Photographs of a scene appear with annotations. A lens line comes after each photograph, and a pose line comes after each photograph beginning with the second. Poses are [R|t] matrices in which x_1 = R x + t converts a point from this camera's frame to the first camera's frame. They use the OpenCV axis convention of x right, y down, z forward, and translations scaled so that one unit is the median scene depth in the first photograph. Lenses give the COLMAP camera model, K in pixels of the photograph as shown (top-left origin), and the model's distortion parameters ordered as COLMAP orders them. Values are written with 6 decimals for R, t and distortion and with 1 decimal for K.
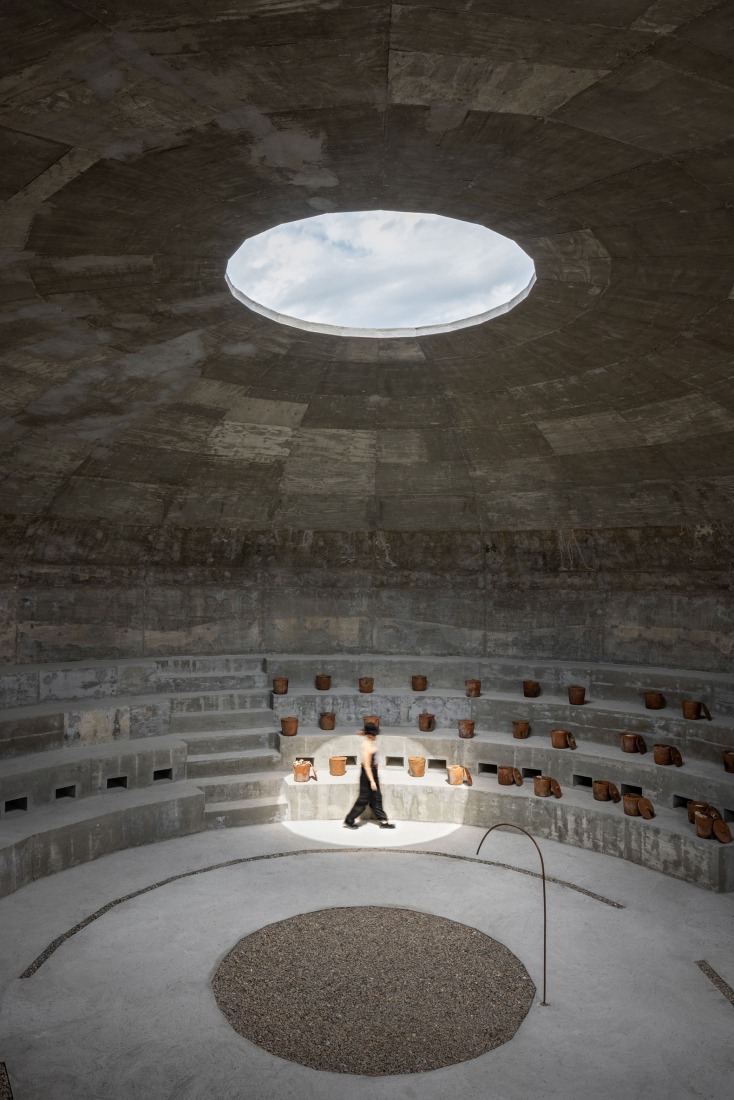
lens RADIAL K [[754.3, 0, 367.0], [0, 754.3, 550.0], [0, 0, 1]] dist [0.002606, 0.000550]
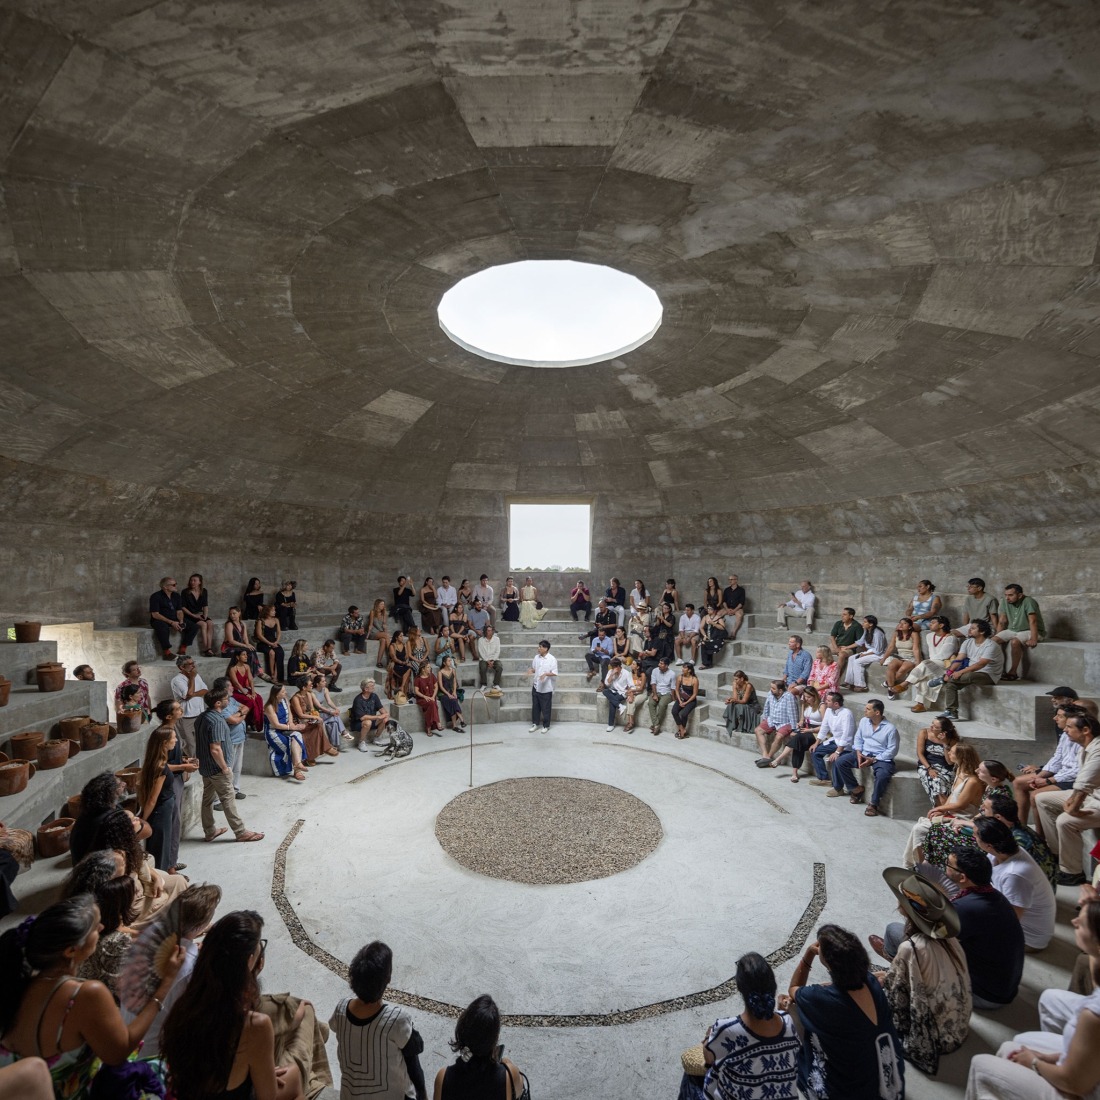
lens RADIAL K [[531.5, 0, 555.1], [0, 531.5, 560.4], [0, 0, 1]] dist [0.004074, 0.001872]
pose [[-0.915095, -0.002570, 0.403231, -0.227209], [-0.030048, 0.997634, -0.061834, 0.082983], [-0.402118, -0.068700, -0.913007, 1.095813]]
